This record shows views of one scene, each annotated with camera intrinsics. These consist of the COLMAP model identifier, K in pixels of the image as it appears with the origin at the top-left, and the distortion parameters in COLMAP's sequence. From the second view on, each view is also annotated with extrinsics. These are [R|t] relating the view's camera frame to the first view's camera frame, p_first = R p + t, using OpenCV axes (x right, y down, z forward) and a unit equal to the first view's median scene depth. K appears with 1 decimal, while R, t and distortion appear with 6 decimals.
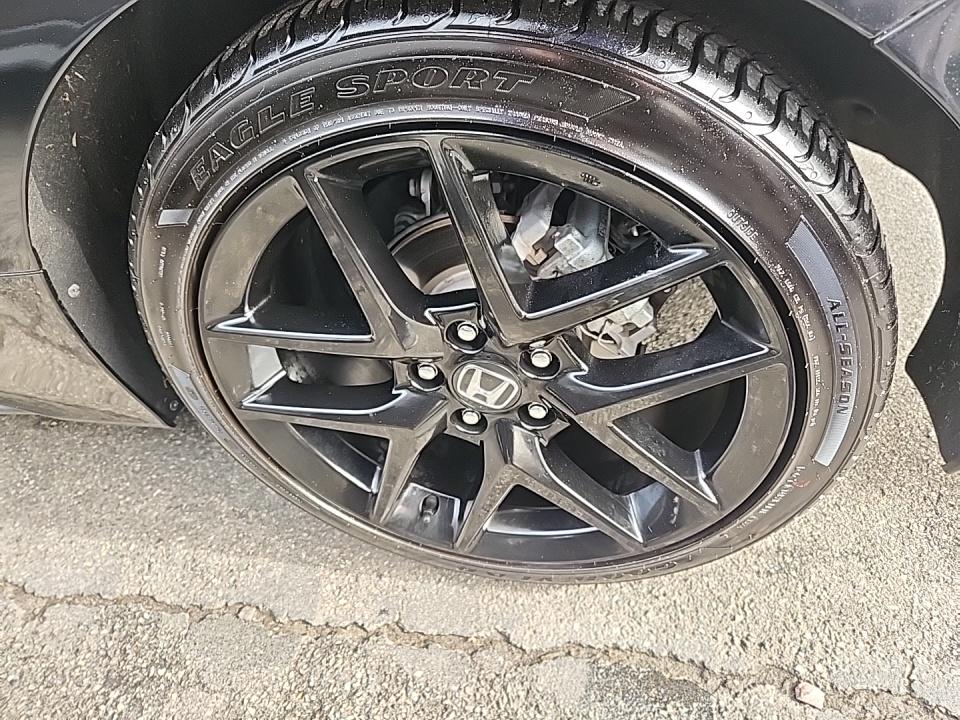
lens RADIAL K [[634.6, 0, 480.0], [0, 634.6, 360.0], [0, 0, 1]] dist [0.051830, -0.035668]
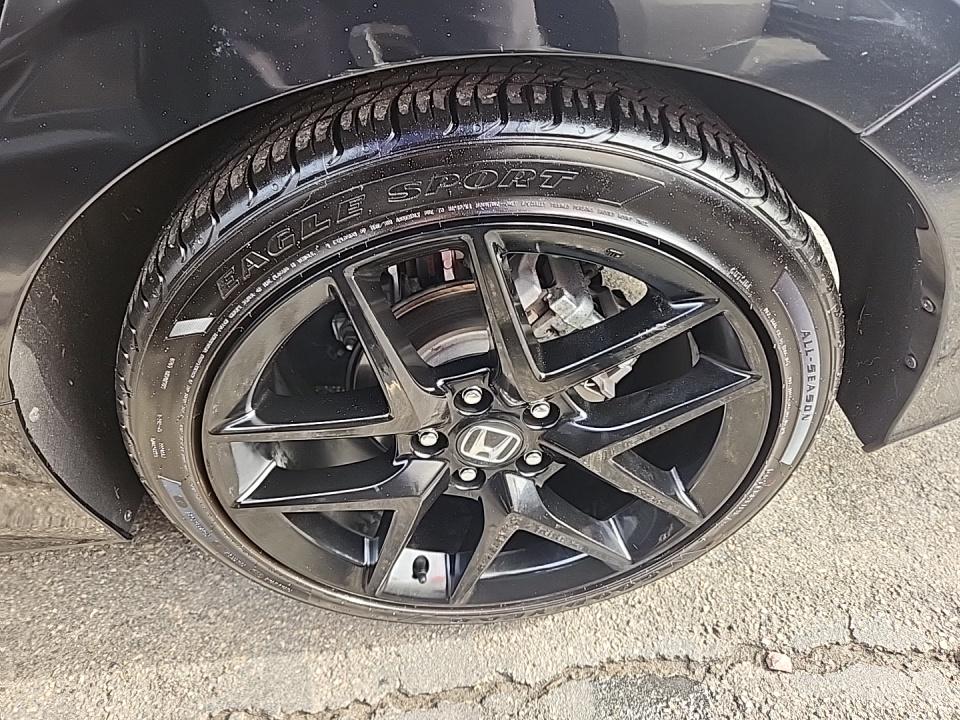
lens RADIAL K [[635.1, 0, 480.2], [0, 635.1, 377.9], [0, 0, 1]] dist [0.052441, -0.037910]
pose [[0.965893, -0.141351, 0.216960, -0.168980], [0.145646, 0.989329, -0.003855, -0.049725], [-0.214100, 0.035322, 0.976173, -0.018268]]
